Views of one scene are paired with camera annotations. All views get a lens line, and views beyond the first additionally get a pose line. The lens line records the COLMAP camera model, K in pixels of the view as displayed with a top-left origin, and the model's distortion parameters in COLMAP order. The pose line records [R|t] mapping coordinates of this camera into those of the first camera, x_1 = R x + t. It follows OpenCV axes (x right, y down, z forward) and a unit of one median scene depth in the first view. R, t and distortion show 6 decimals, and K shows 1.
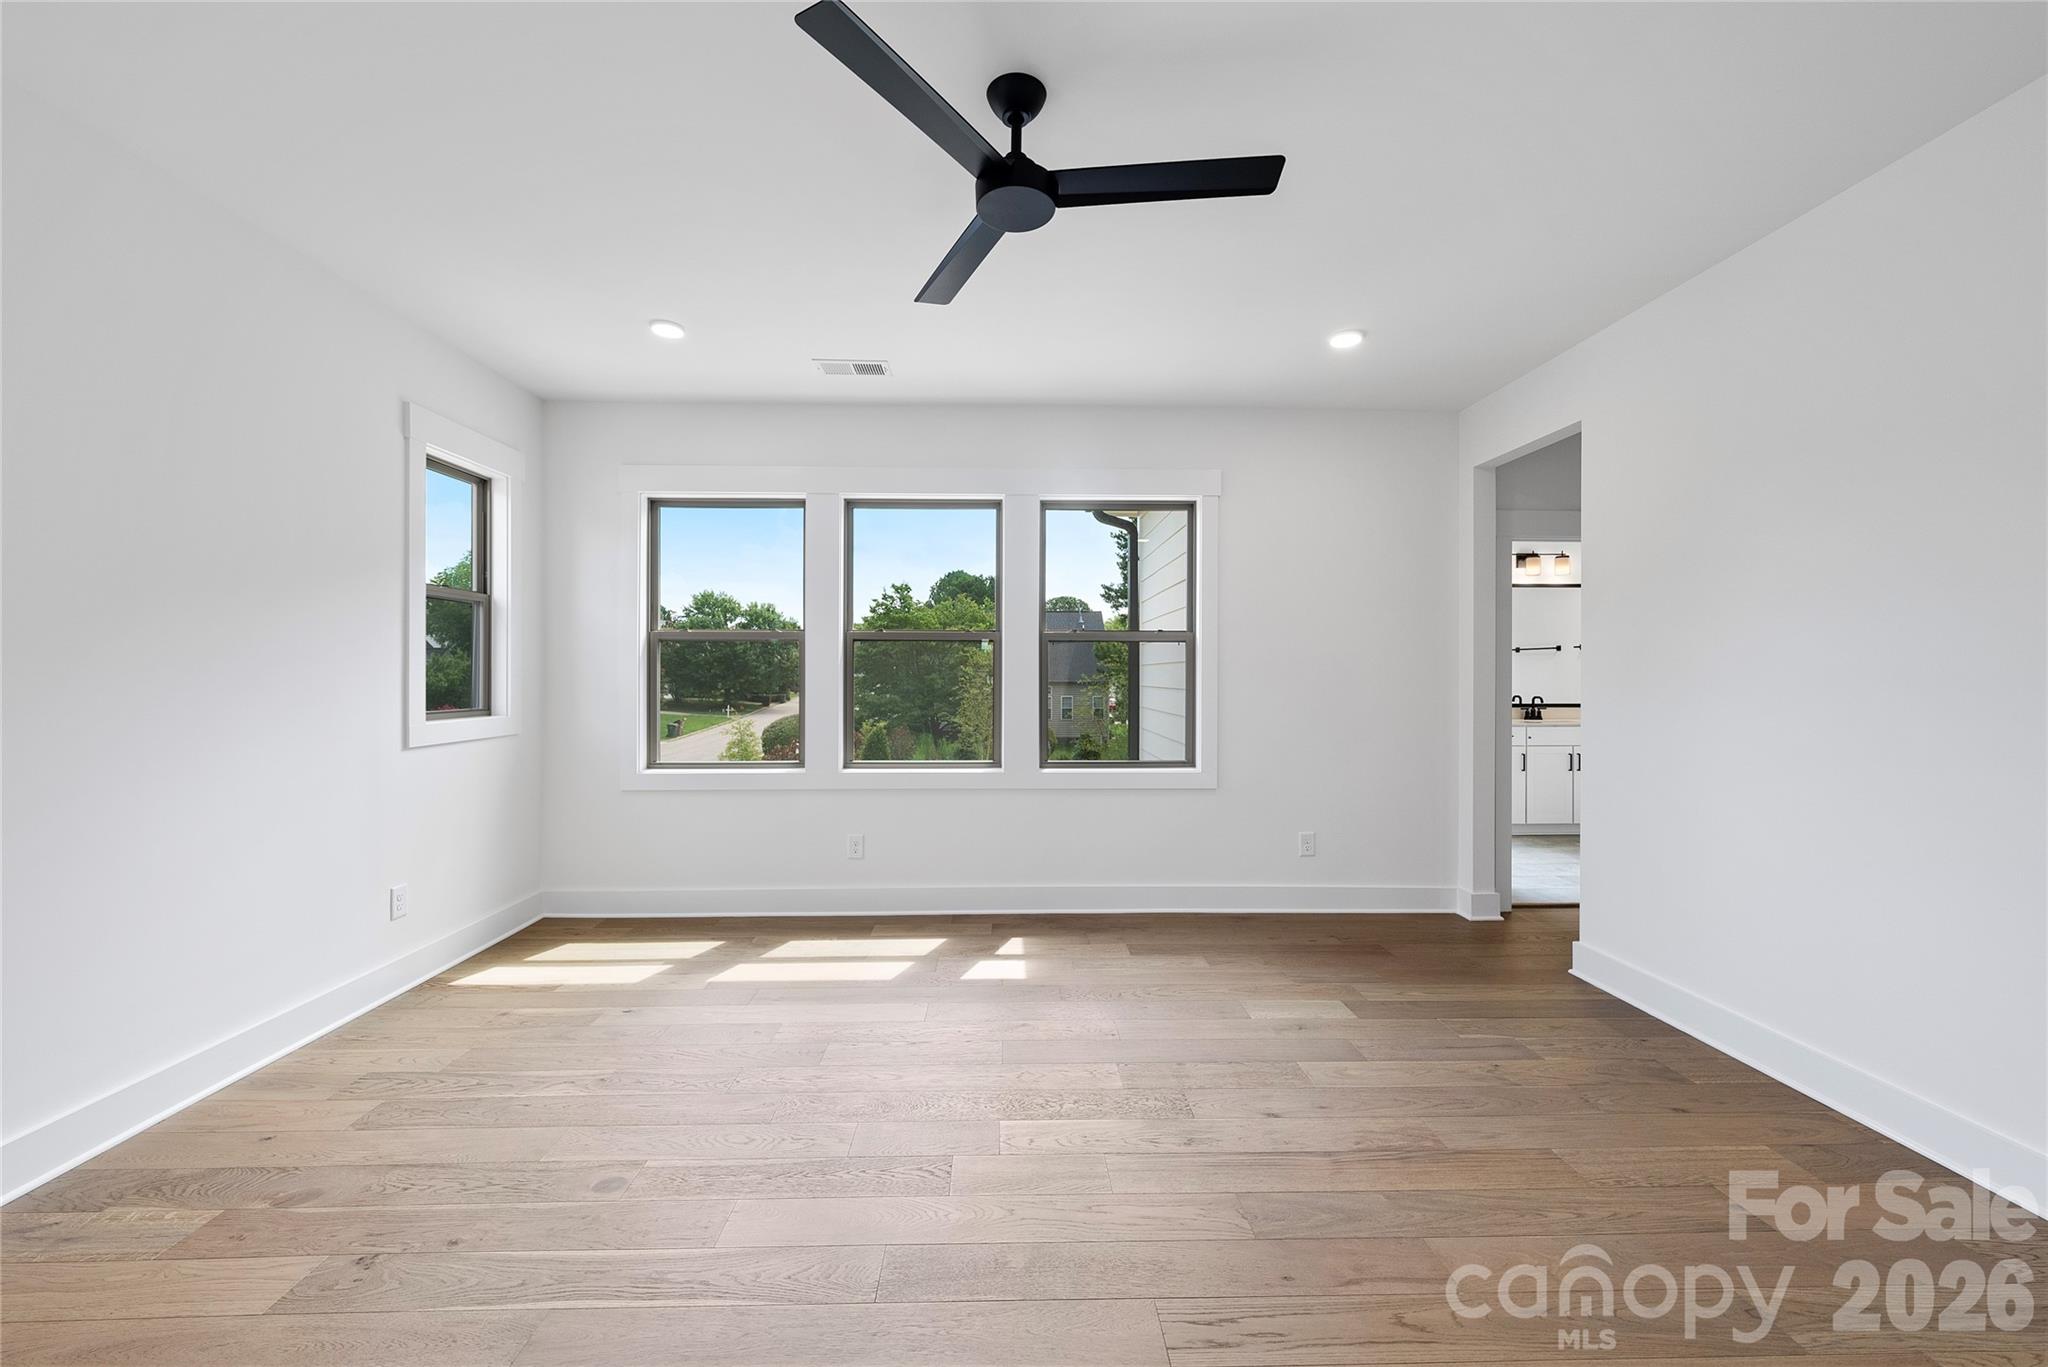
lens RADIAL K [[786.6, 0, 1017.1], [0, 786.6, 682.7], [0, 0, 1]] dist [-0.002756, -0.000013]
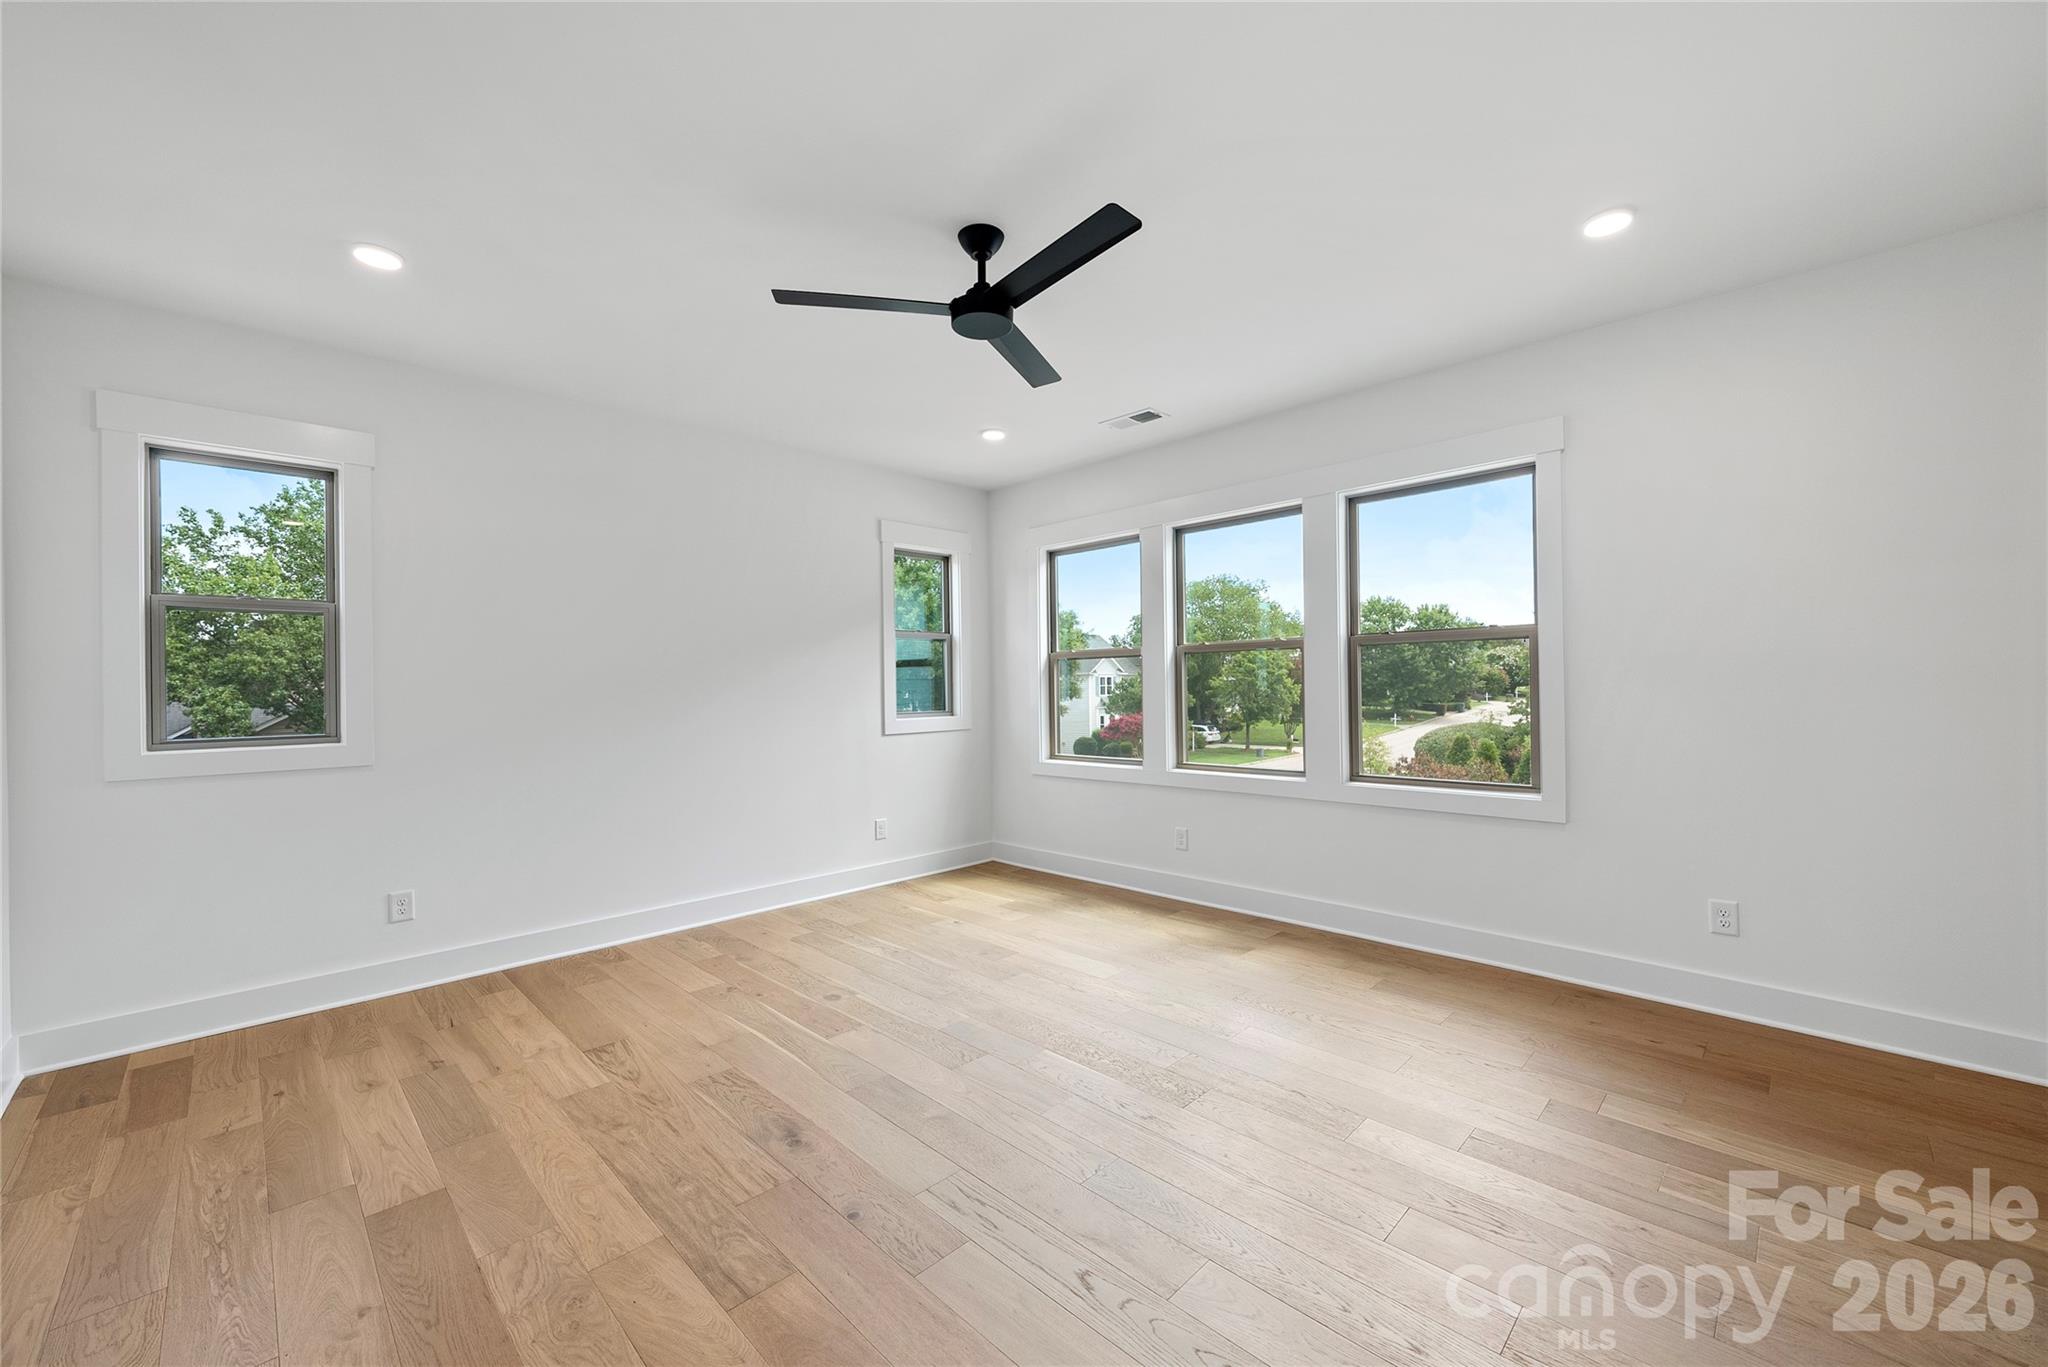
lens RADIAL K [[786.6, 0, 1022.4], [0, 786.6, 694.7], [0, 0, 1]] dist [-0.002756, -0.000013]
pose [[0.691958, -0.004150, -0.721926, 0.491964], [0.007852, 0.999968, 0.001778, 0.001110], [0.721895, -0.006899, 0.691968, 0.075598]]
